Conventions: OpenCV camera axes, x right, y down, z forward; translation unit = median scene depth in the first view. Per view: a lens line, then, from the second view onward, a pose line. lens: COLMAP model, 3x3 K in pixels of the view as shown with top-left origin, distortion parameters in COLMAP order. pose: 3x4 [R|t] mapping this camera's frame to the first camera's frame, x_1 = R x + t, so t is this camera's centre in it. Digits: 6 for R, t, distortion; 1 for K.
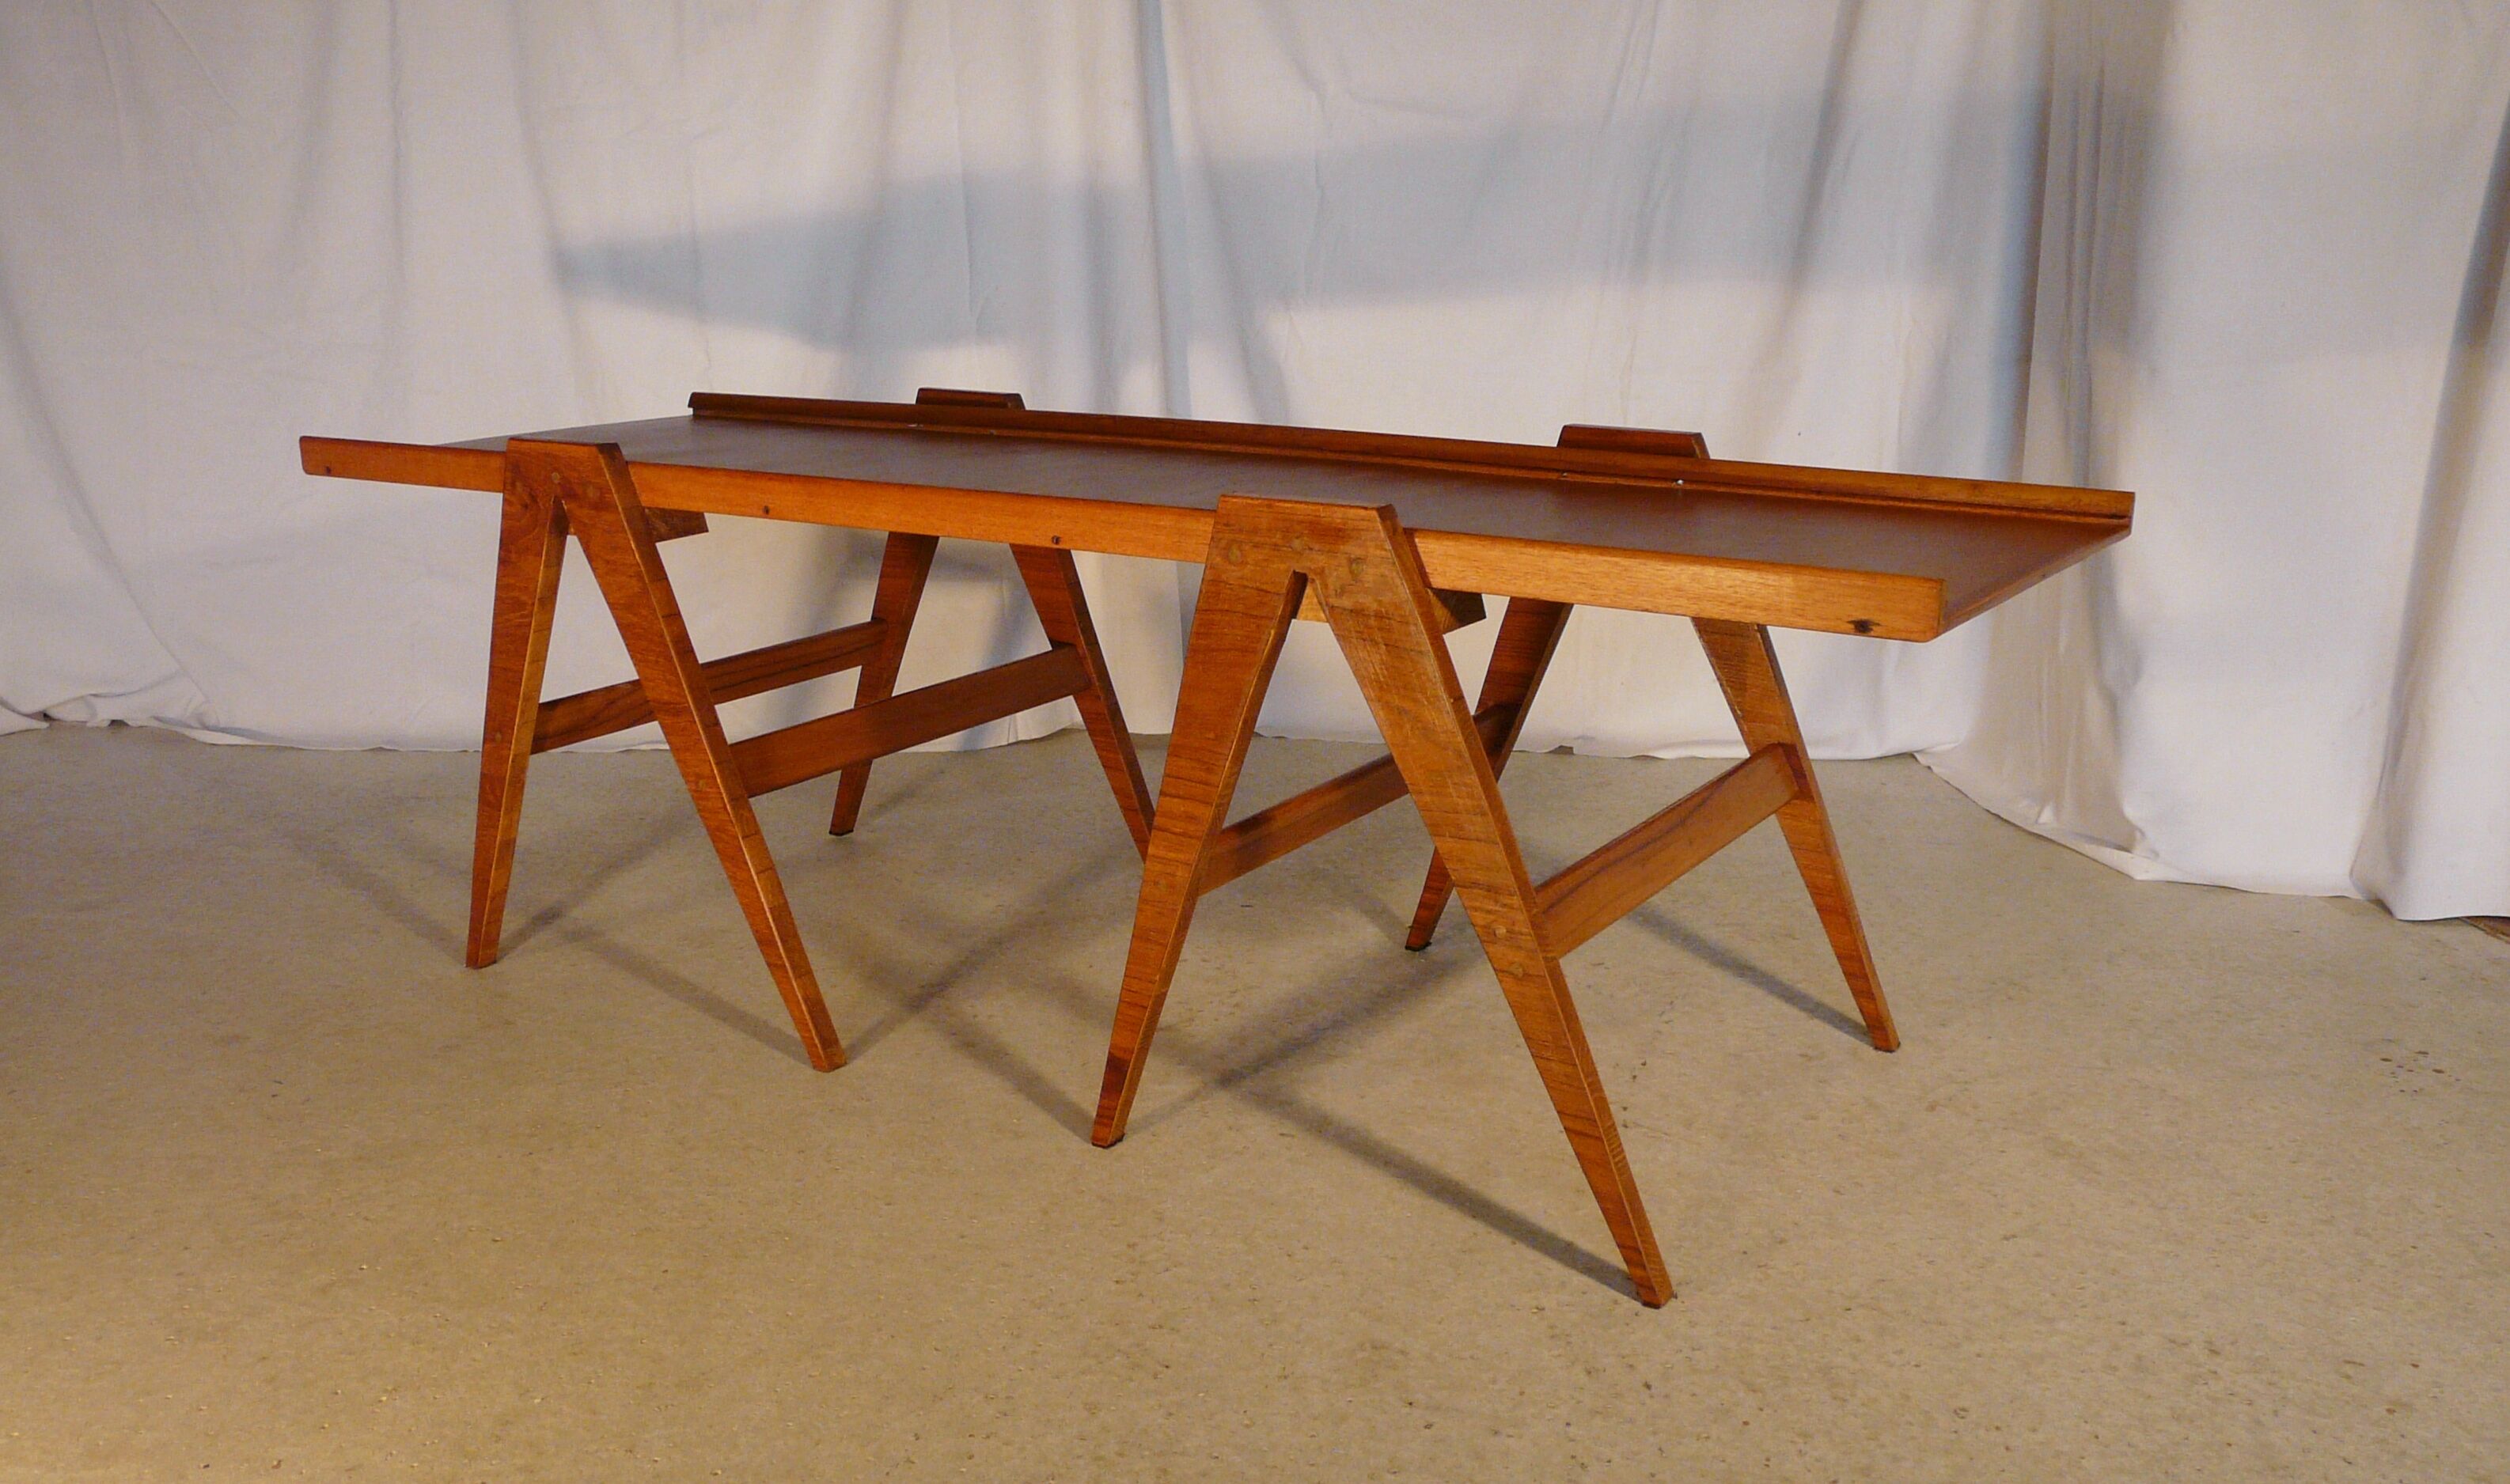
lens RADIAL K [[2154.4, 0, 1176.5], [0, 2154.4, 697.6], [0, 0, 1]] dist [-0.052810, 0.057287]
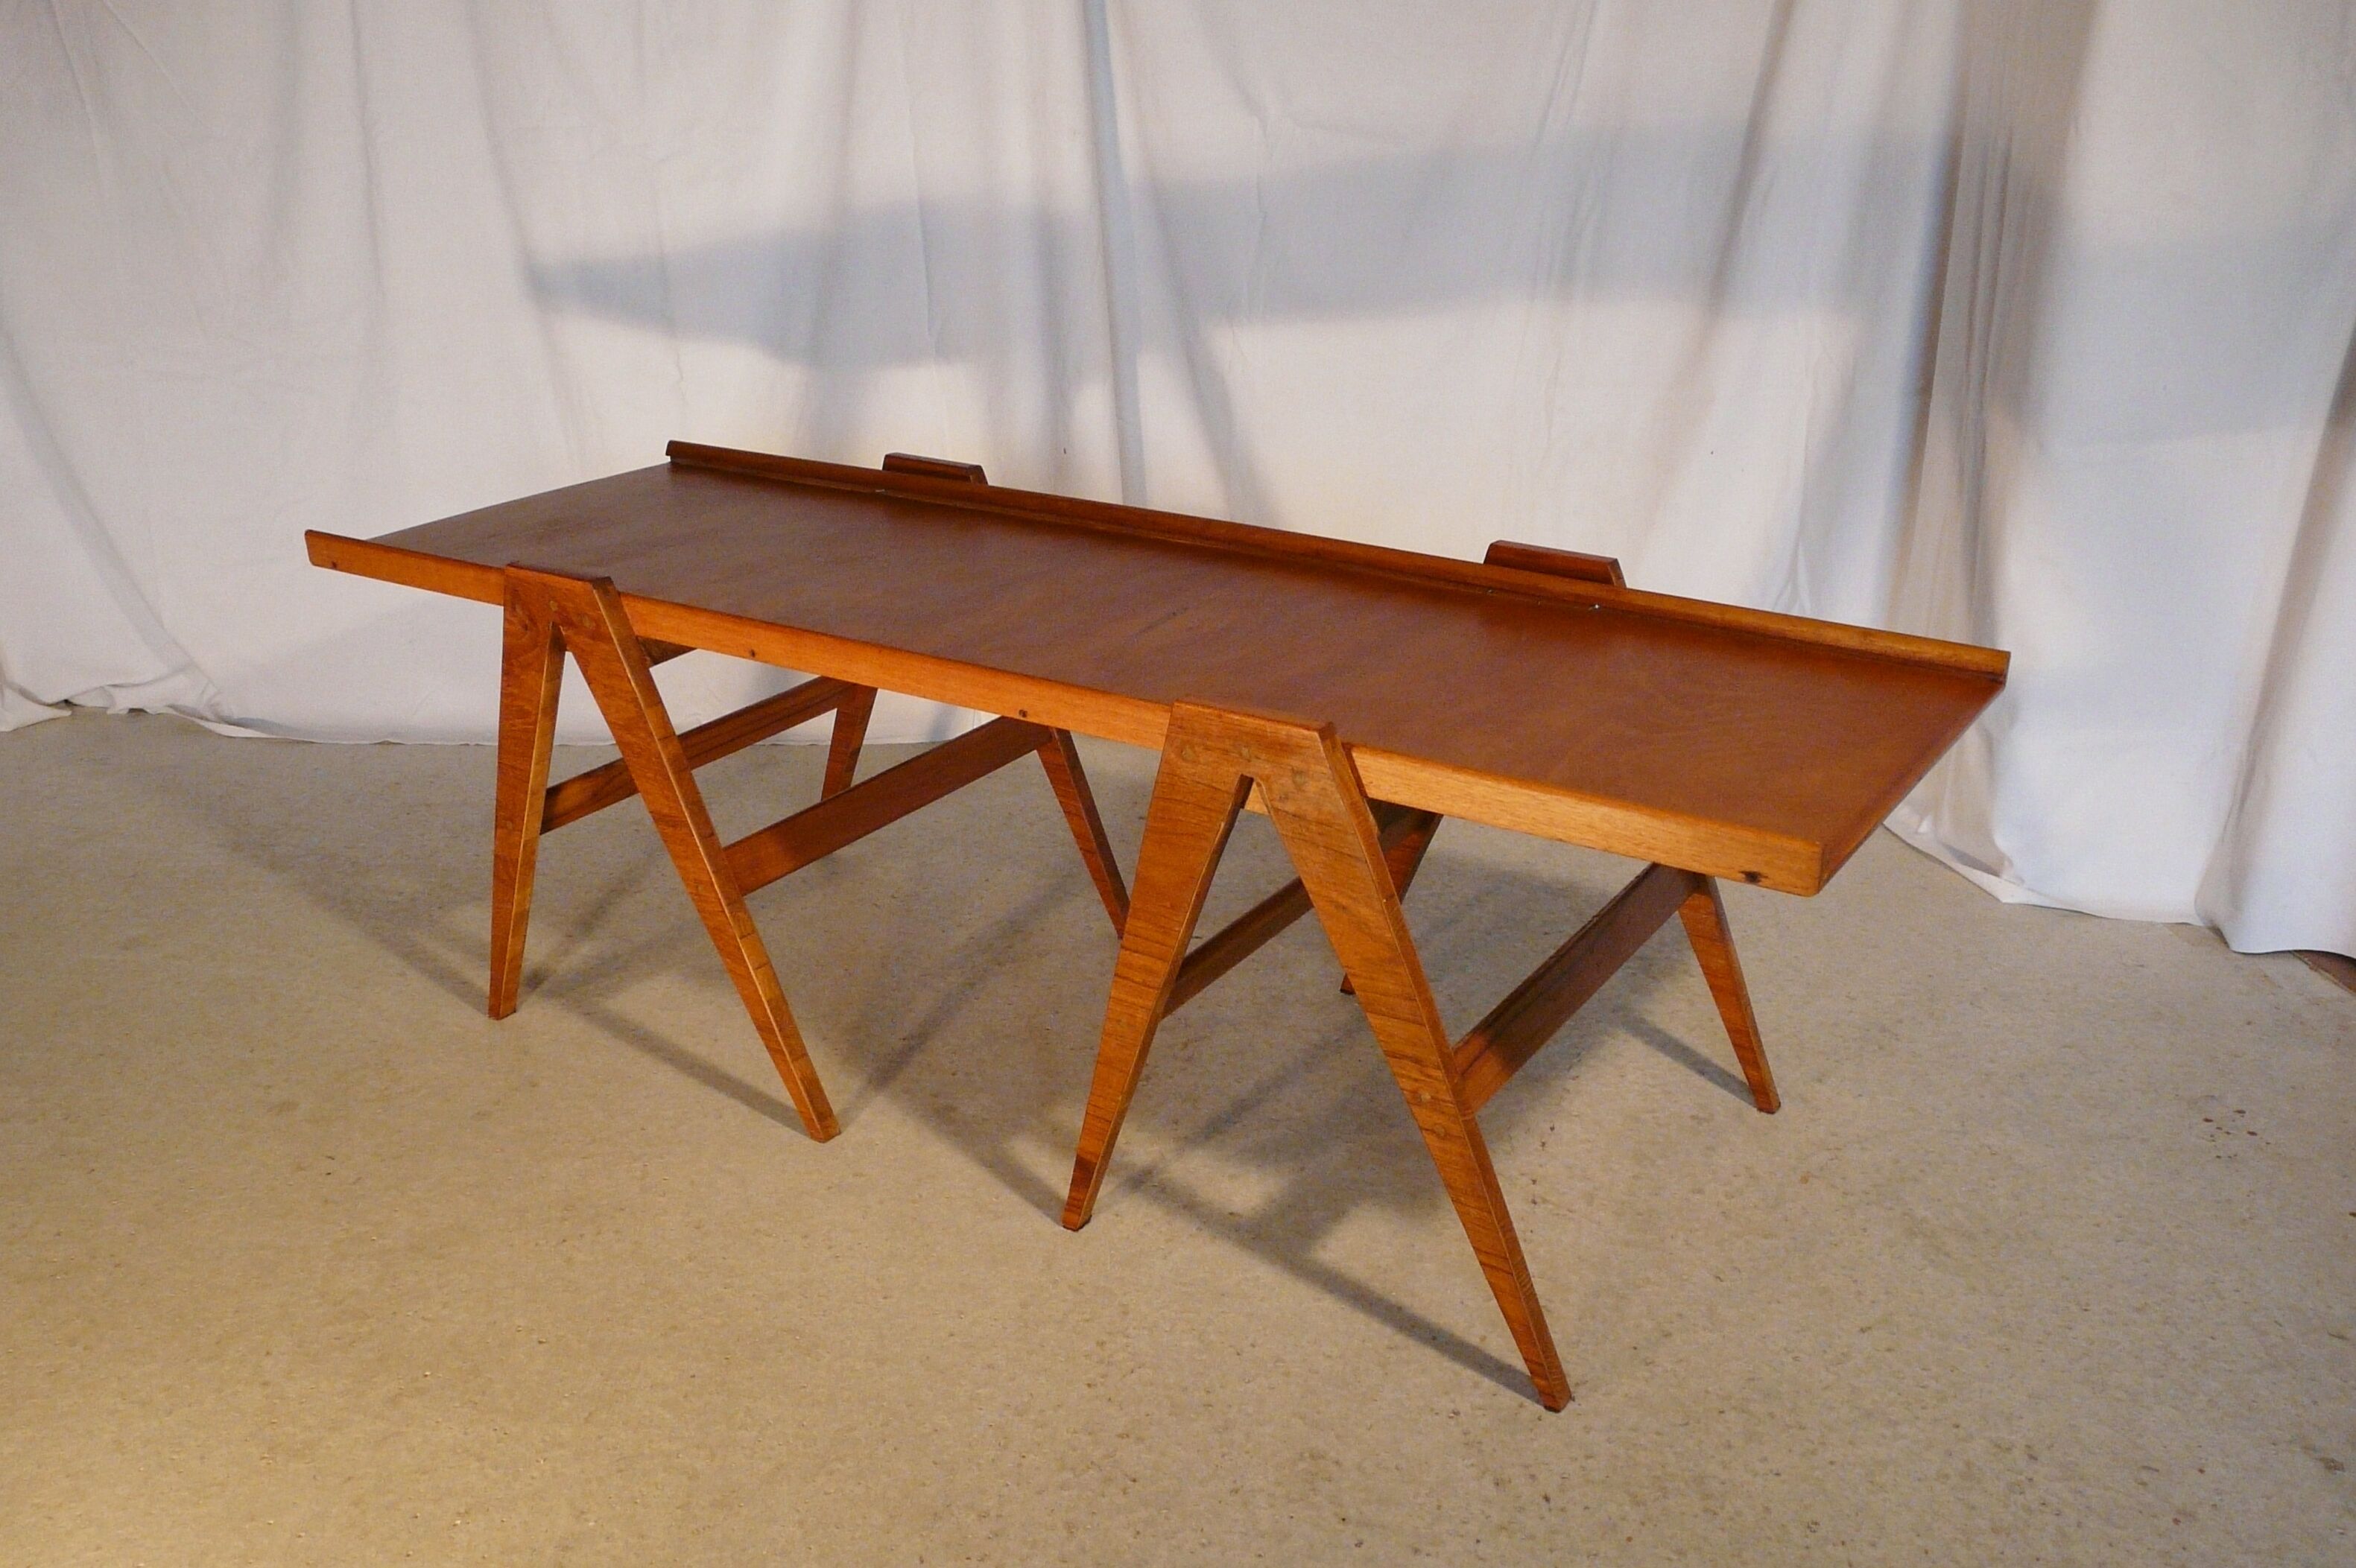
lens RADIAL K [[2037.0, 0, 1152.9], [0, 2037.0, 794.3], [0, 0, 1]] dist [-0.047375, 0.043999]
pose [[0.999851, -0.009306, 0.014554, -0.005530], [0.007140, 0.989789, 0.142360, -0.171533], [-0.015730, -0.142235, 0.989708, -0.026344]]
